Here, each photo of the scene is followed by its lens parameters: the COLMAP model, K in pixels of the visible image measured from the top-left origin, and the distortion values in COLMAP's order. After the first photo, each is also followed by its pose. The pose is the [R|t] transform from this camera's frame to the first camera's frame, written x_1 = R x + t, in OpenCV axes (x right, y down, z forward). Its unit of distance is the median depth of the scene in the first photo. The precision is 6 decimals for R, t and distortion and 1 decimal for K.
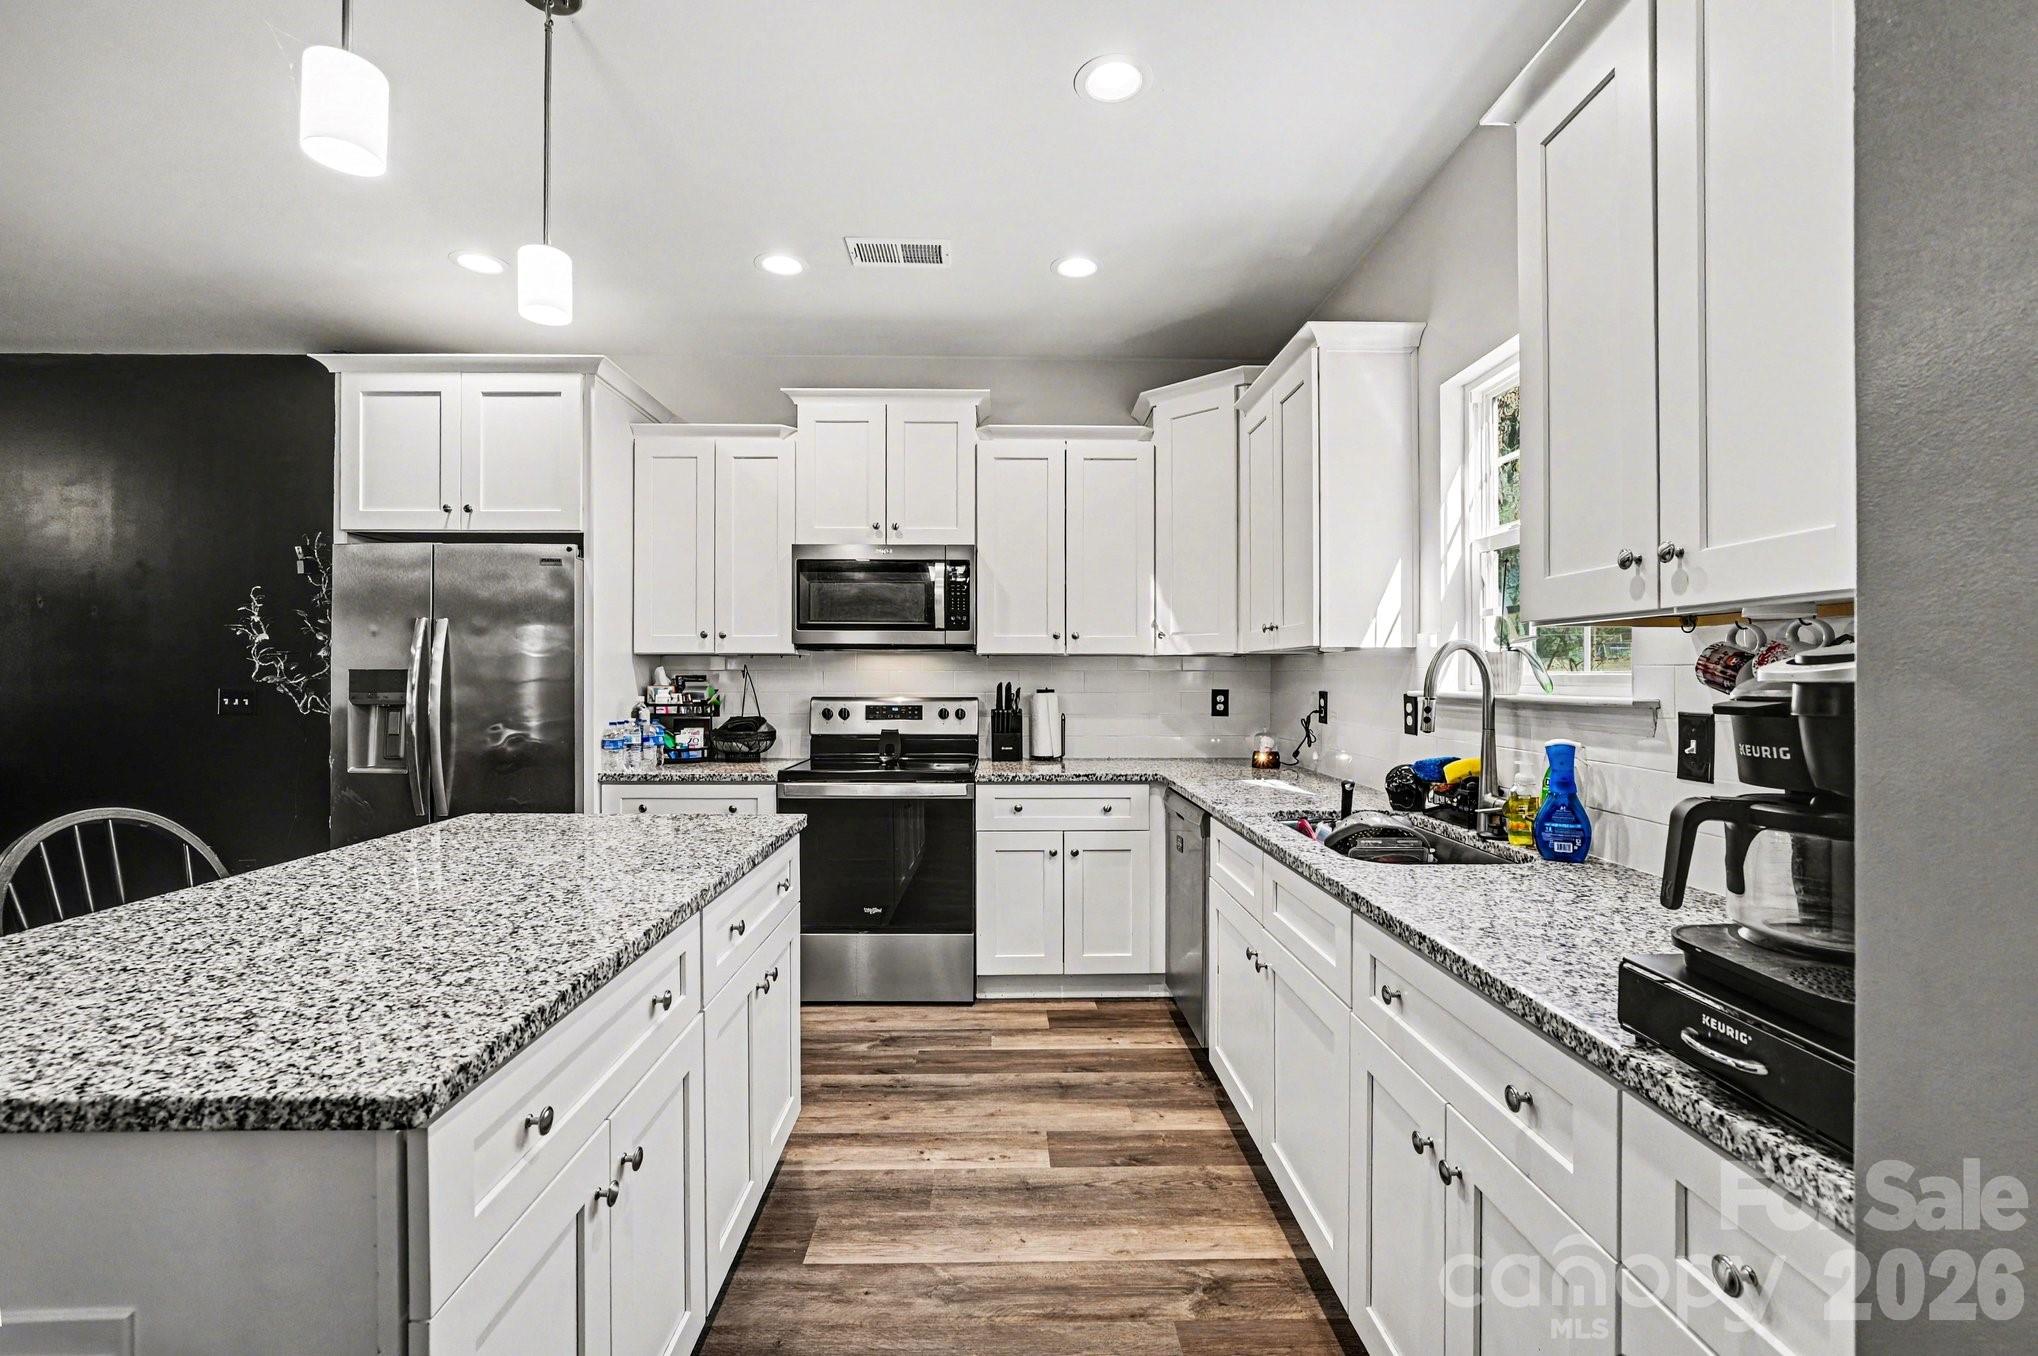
lens RADIAL K [[874.8, 0, 1008.6], [0, 874.8, 674.7], [0, 0, 1]] dist [-0.013785, 0.000371]
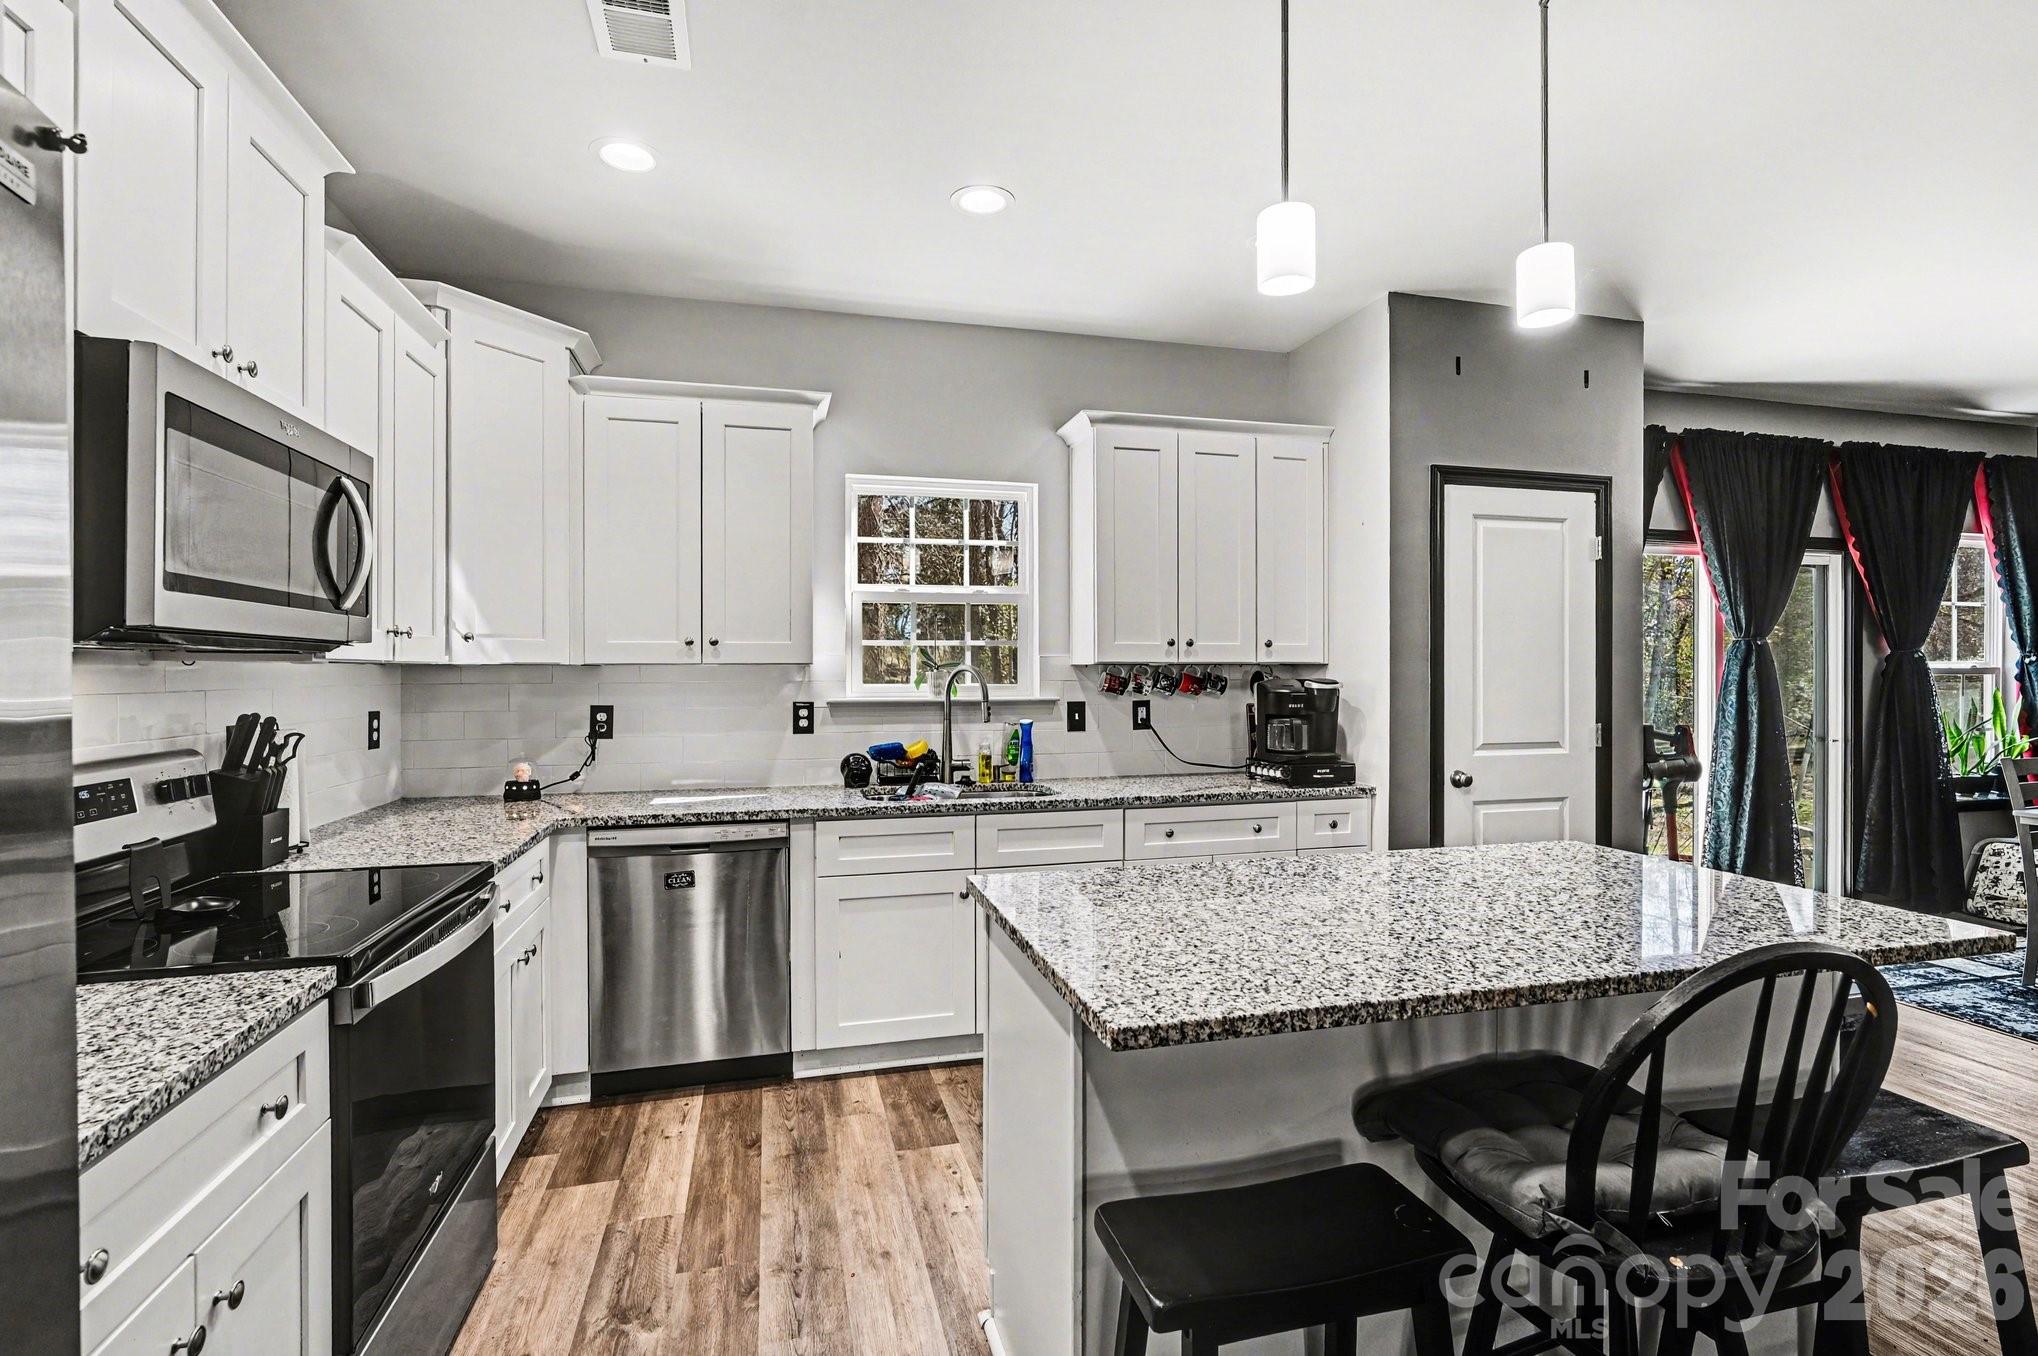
lens RADIAL K [[975.1, 0, 1020.3], [0, 975.1, 666.7], [0, 0, 1]] dist [-0.002080, 0.000027]
pose [[-0.255297, 0.007142, 0.966836, -0.762026], [0.000748, 0.999974, -0.007189, -0.014111], [-0.966862, -0.001112, -0.255296, 0.817224]]
